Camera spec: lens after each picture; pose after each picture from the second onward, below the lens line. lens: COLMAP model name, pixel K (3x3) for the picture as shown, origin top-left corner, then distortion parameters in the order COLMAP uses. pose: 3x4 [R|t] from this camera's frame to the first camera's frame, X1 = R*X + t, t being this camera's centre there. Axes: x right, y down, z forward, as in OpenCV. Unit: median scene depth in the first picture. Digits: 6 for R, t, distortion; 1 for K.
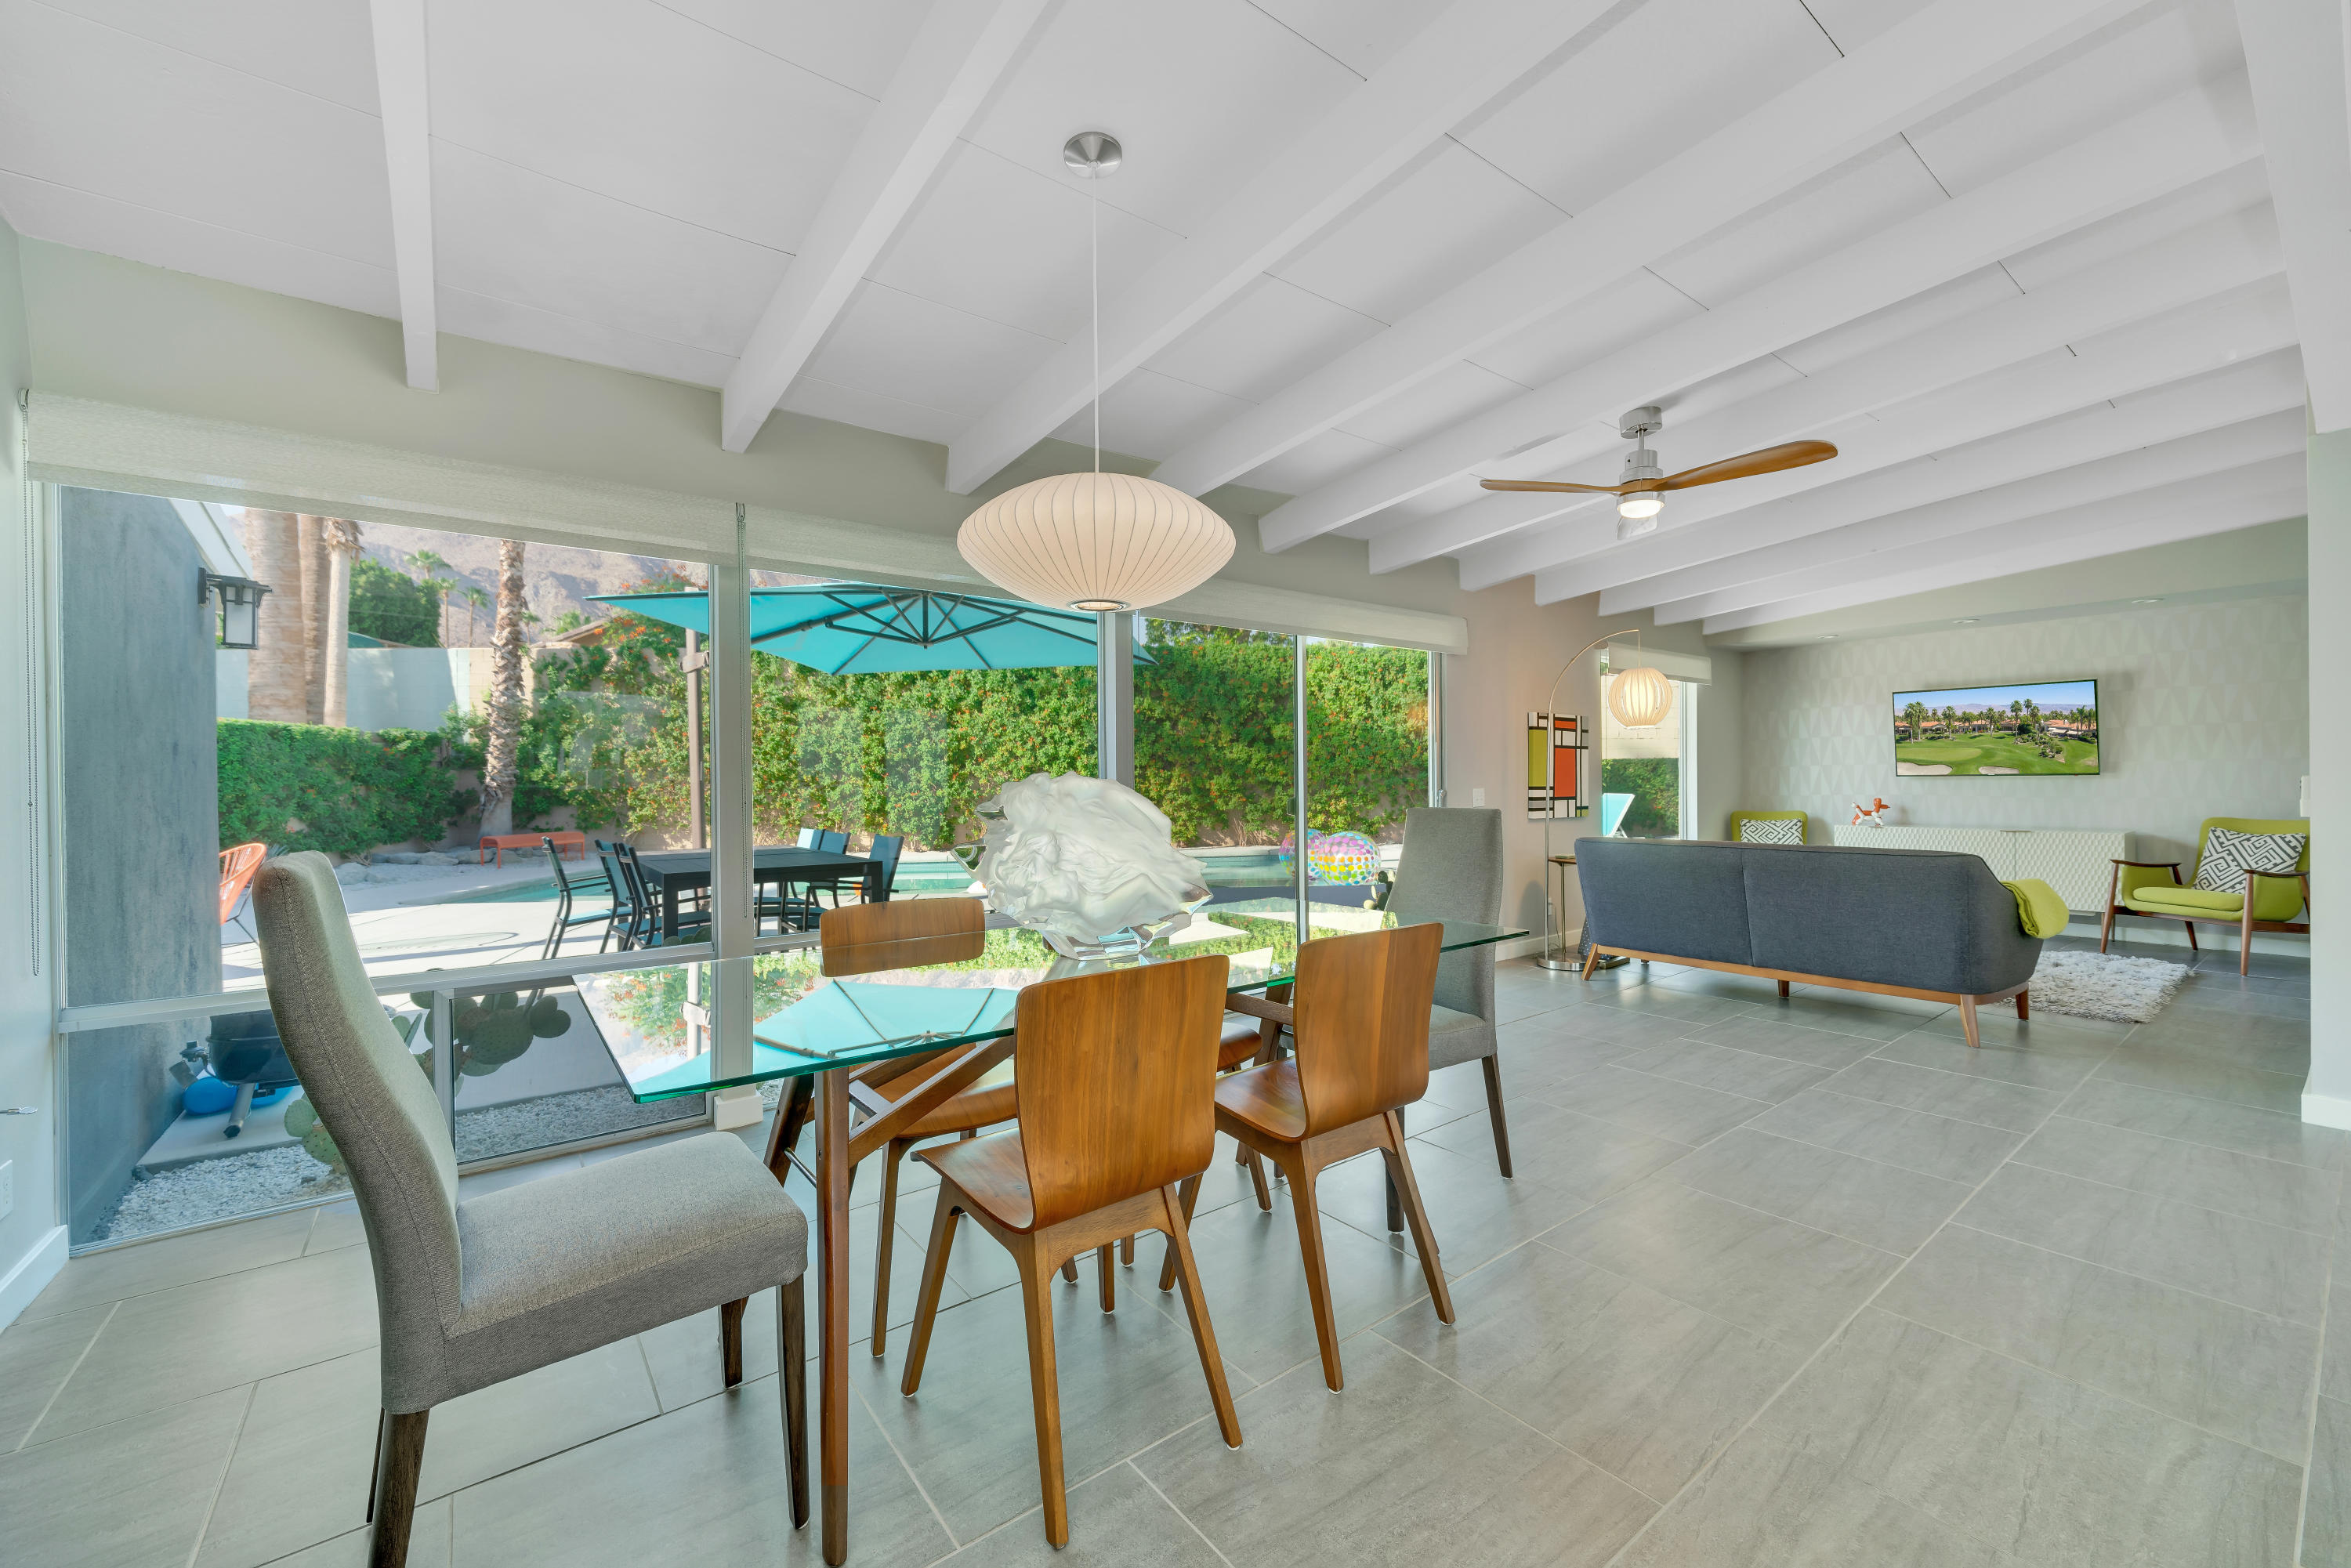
lens RADIAL K [[970.2, 0, 1163.6], [0, 970.2, 784.7], [0, 0, 1]] dist [0.002894, -0.000985]
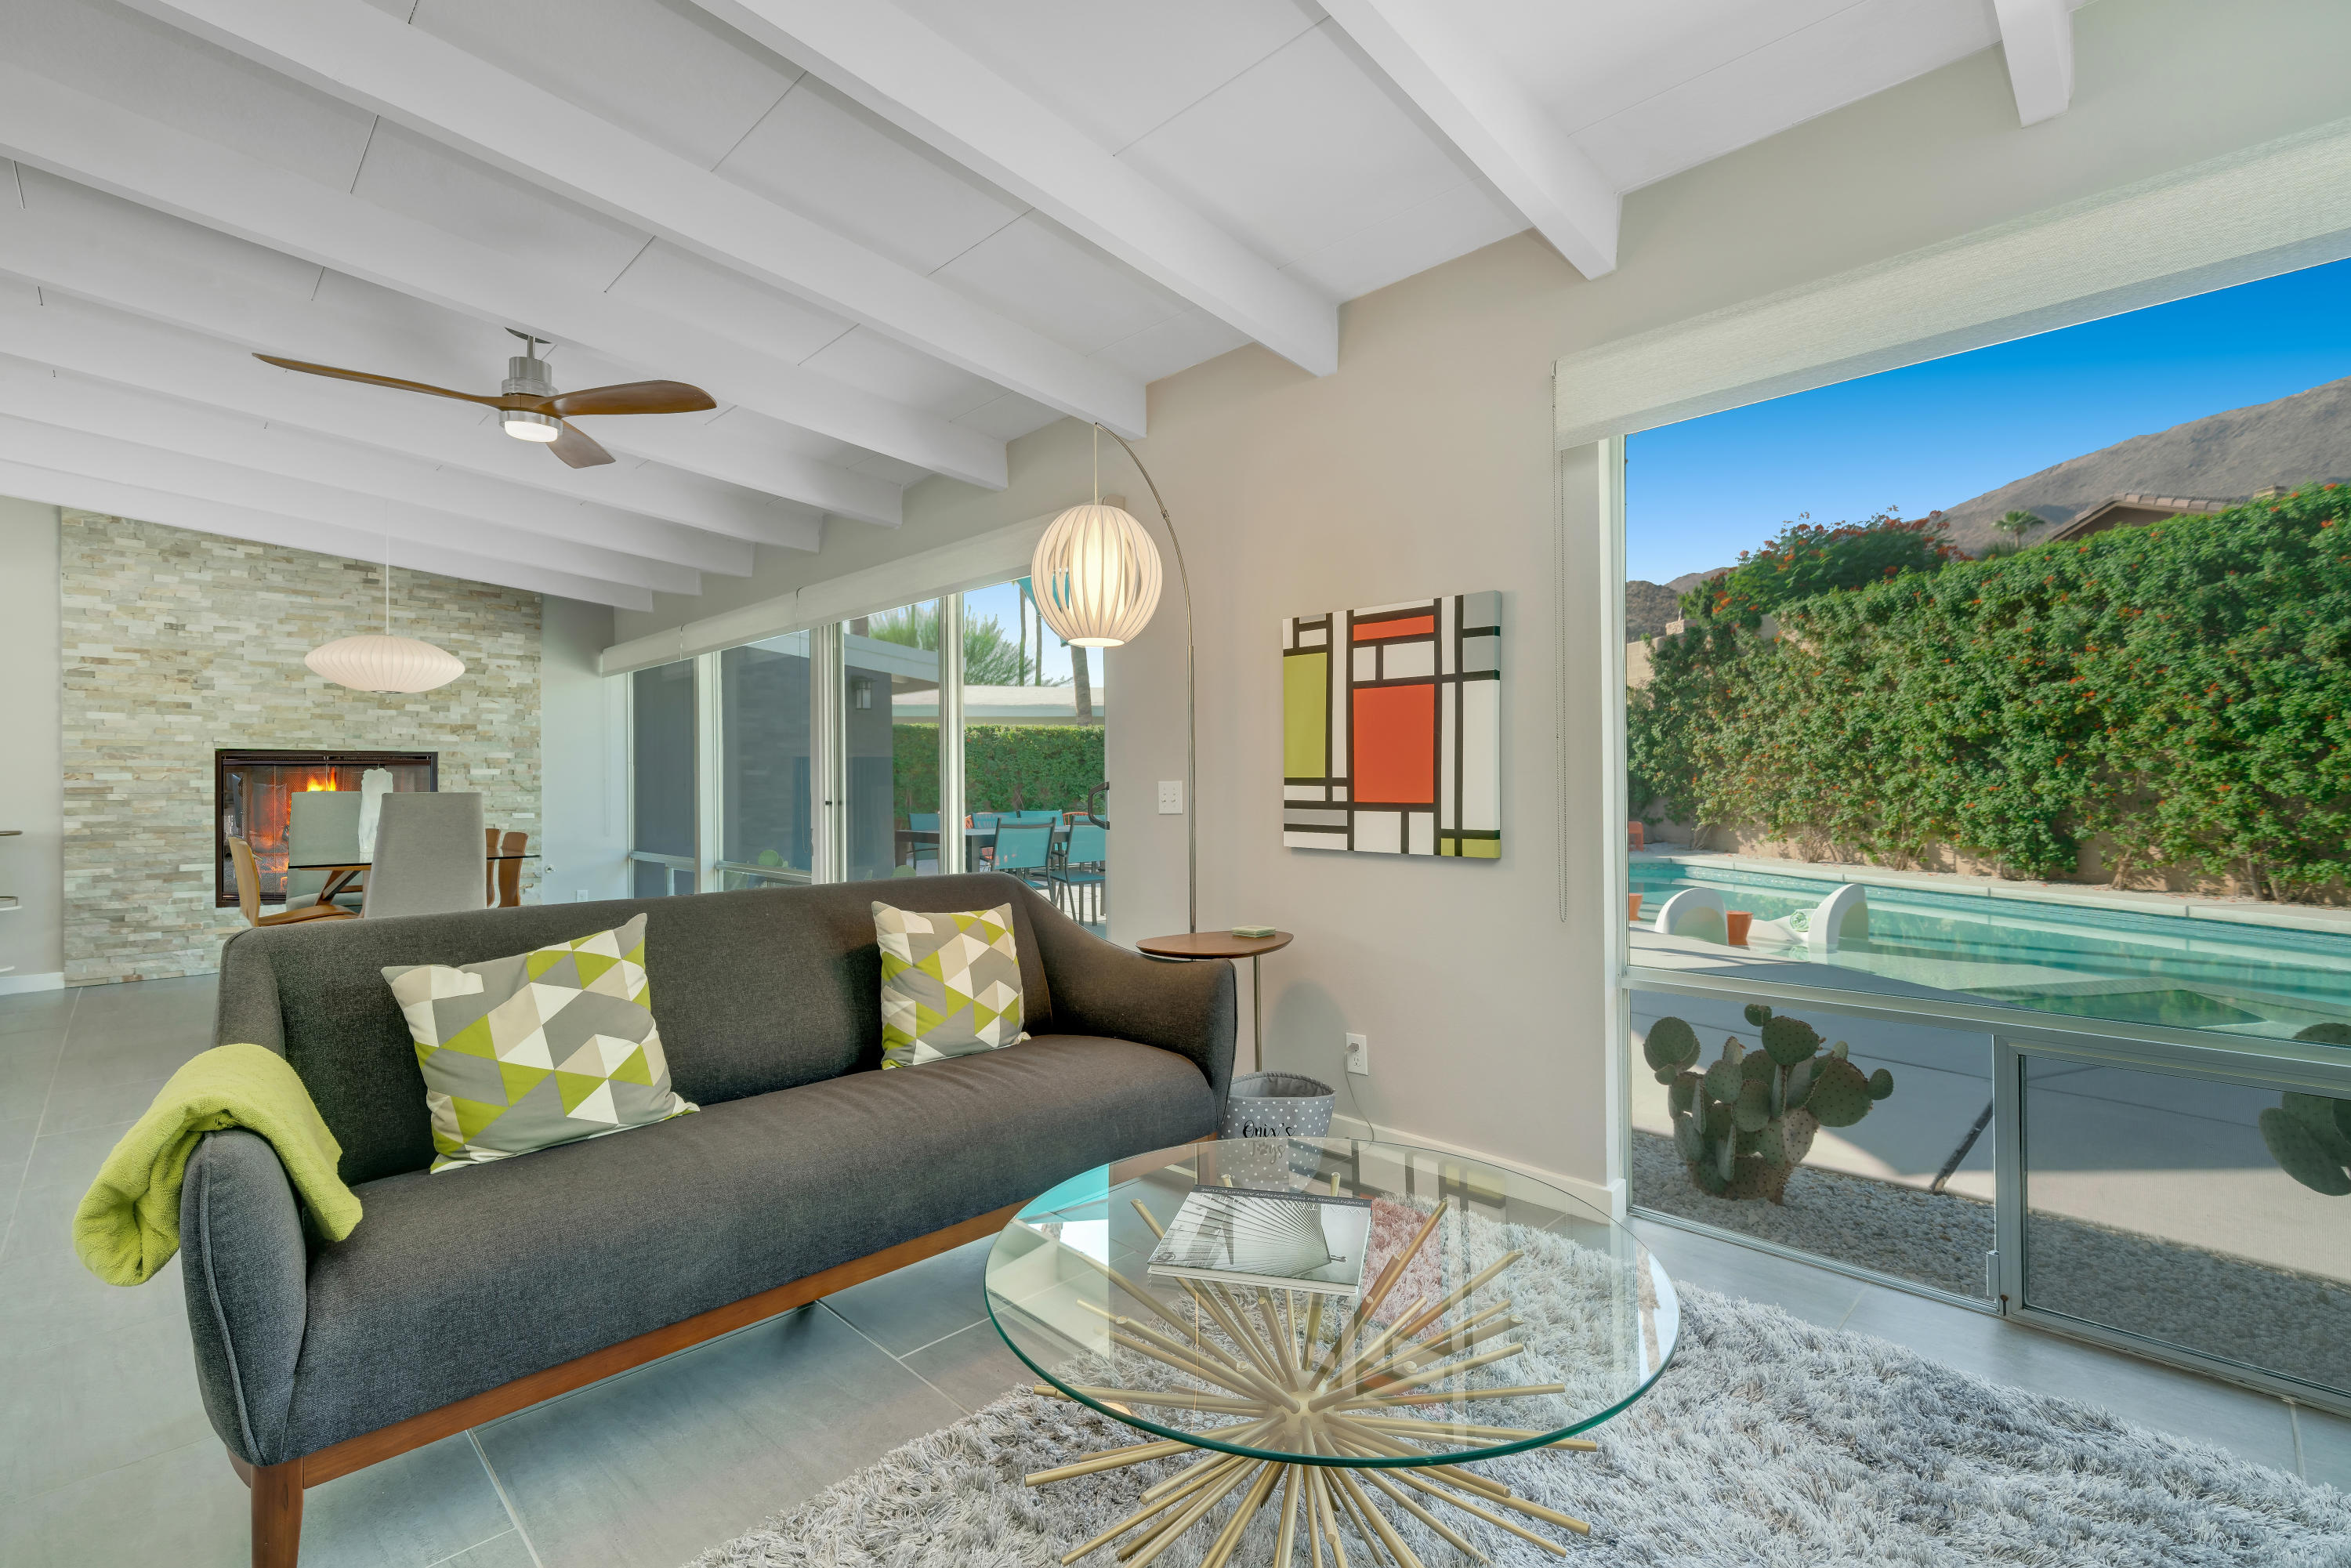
lens RADIAL K [[1043.4, 0, 1165.7], [0, 1043.4, 776.1], [0, 0, 1]] dist [0.013856, -0.001078]
pose [[0.119354, 0.000821, -0.992851, 0.404639], [0.001401, 0.999999, 0.000996, 0.000204], [0.992851, -0.001510, 0.119353, 0.407760]]
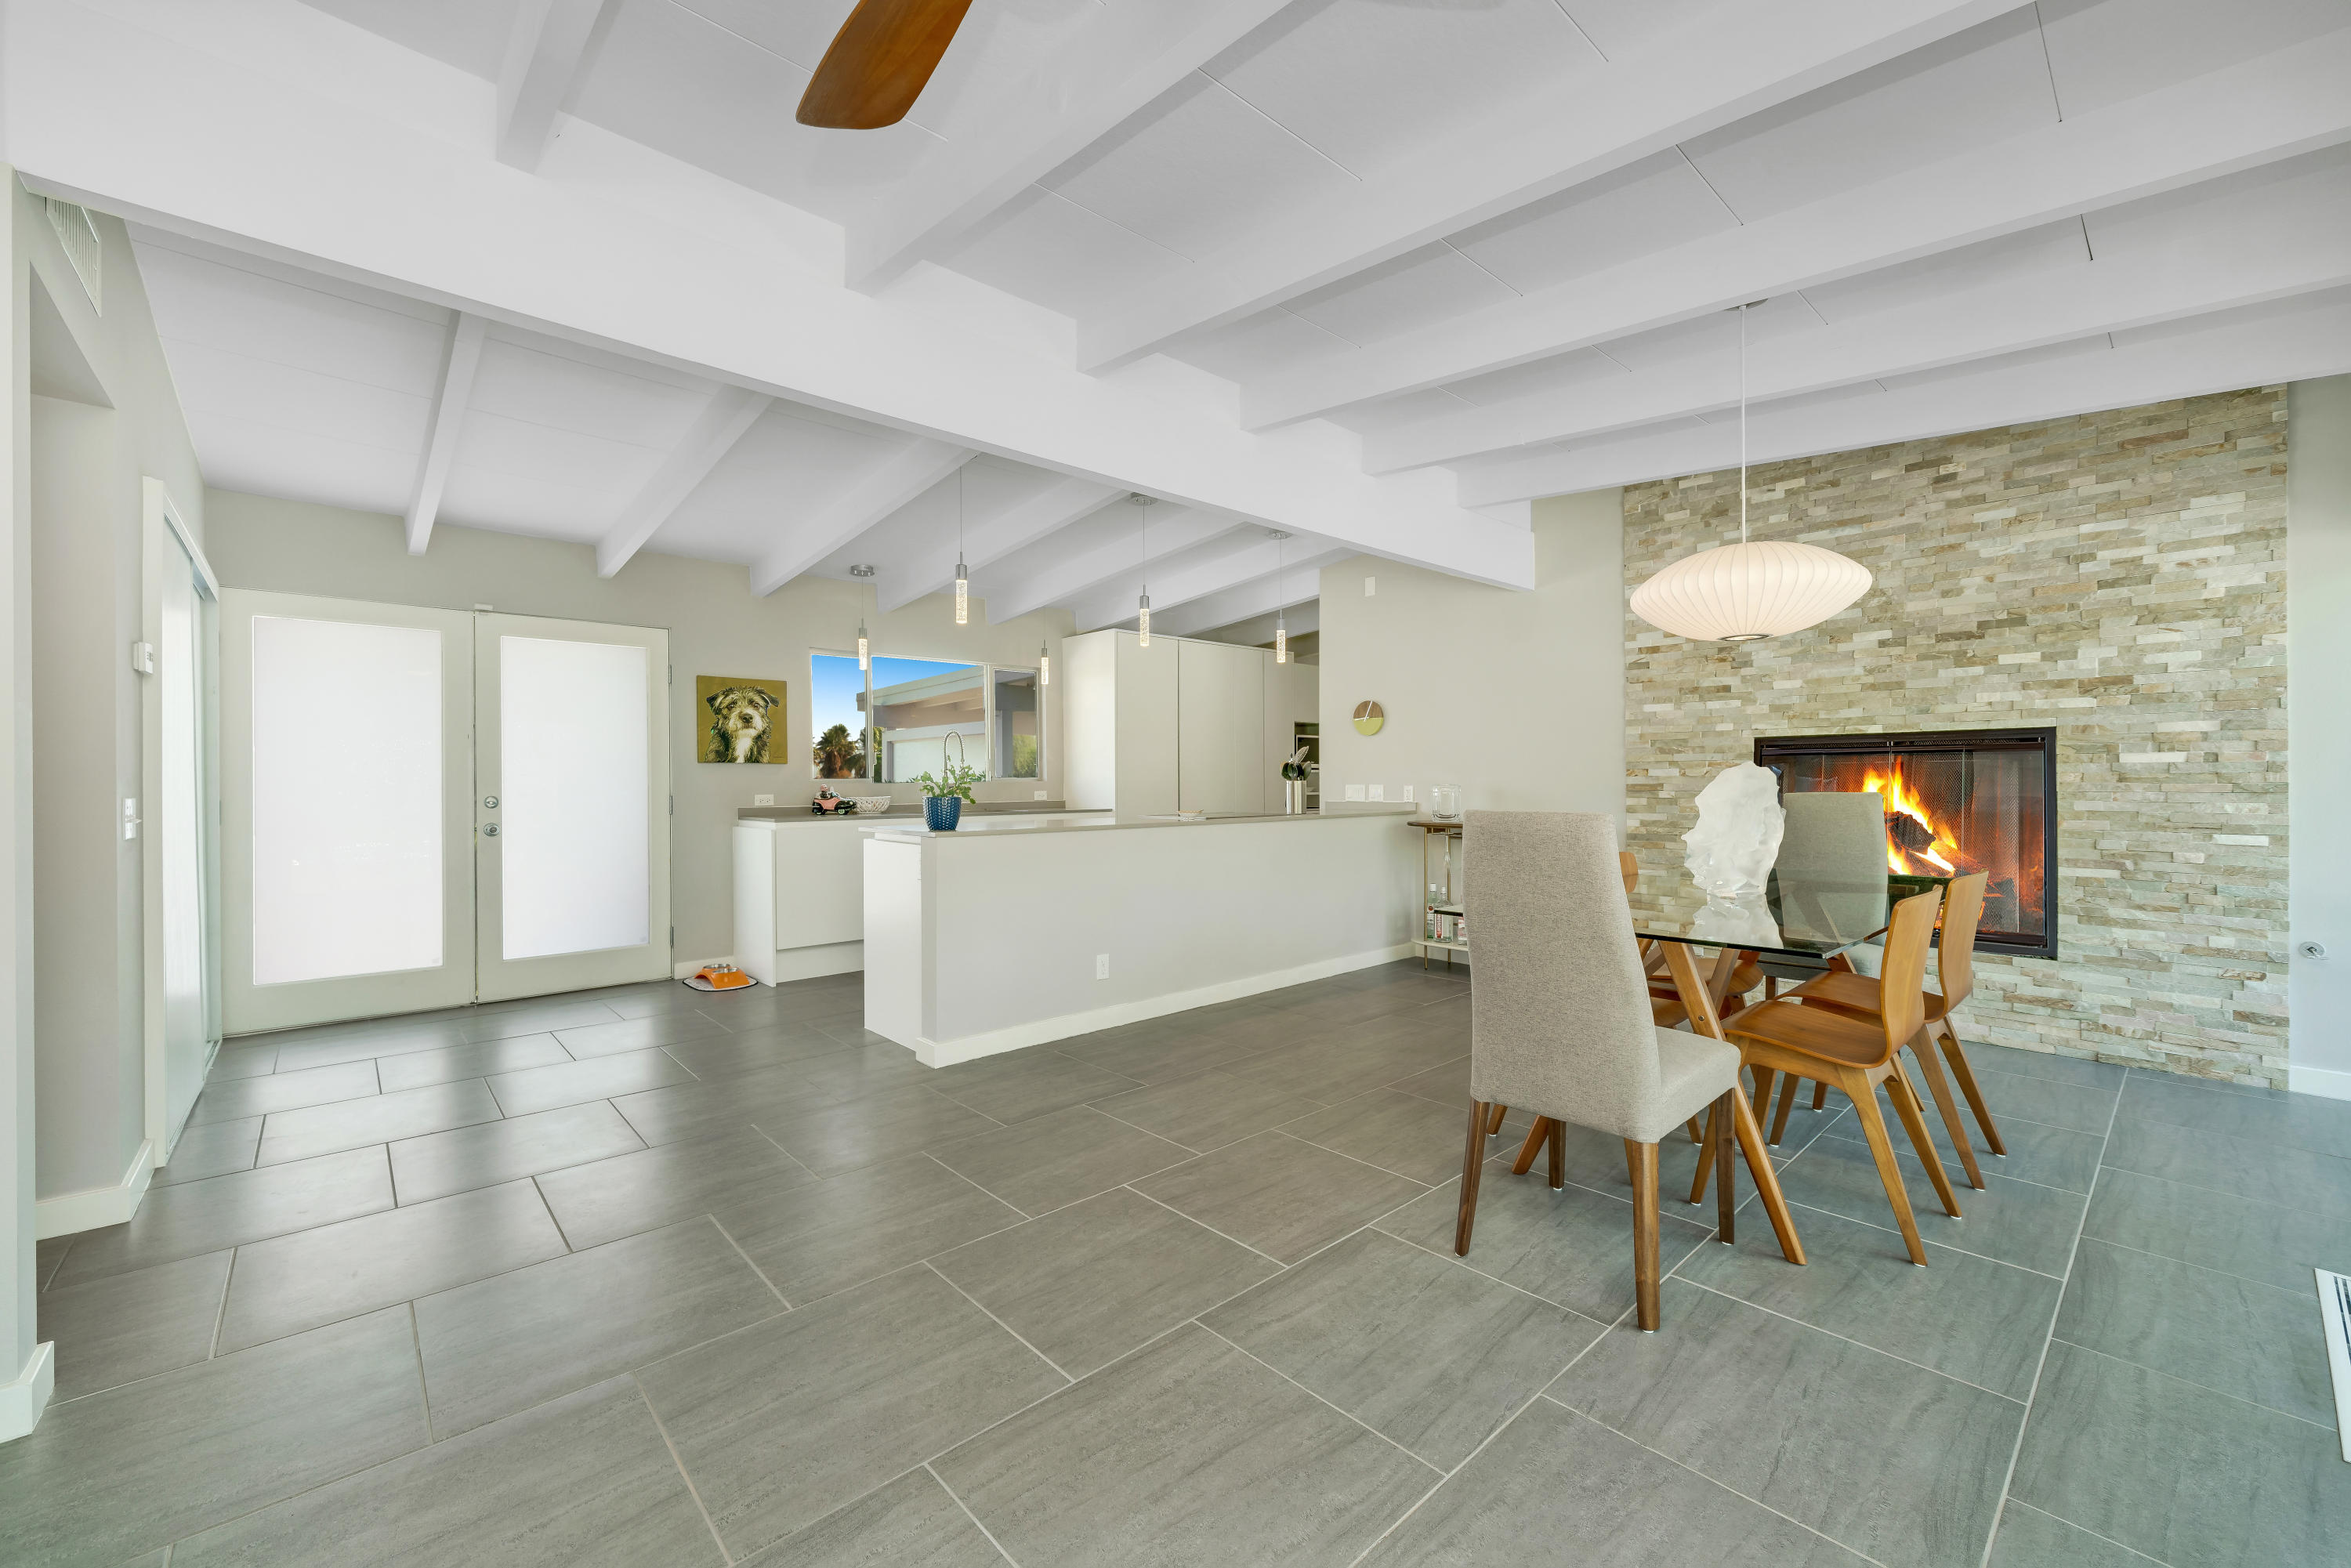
lens RADIAL K [[925.7, 0, 1169.0], [0, 925.7, 781.3], [0, 0, 1]] dist [-0.007603, -0.000045]
pose [[-0.997576, 0.017185, -0.067425, 0.135816], [0.016894, 0.999845, 0.004888, -0.001294], [0.067498, 0.003737, -0.997712, 0.369882]]
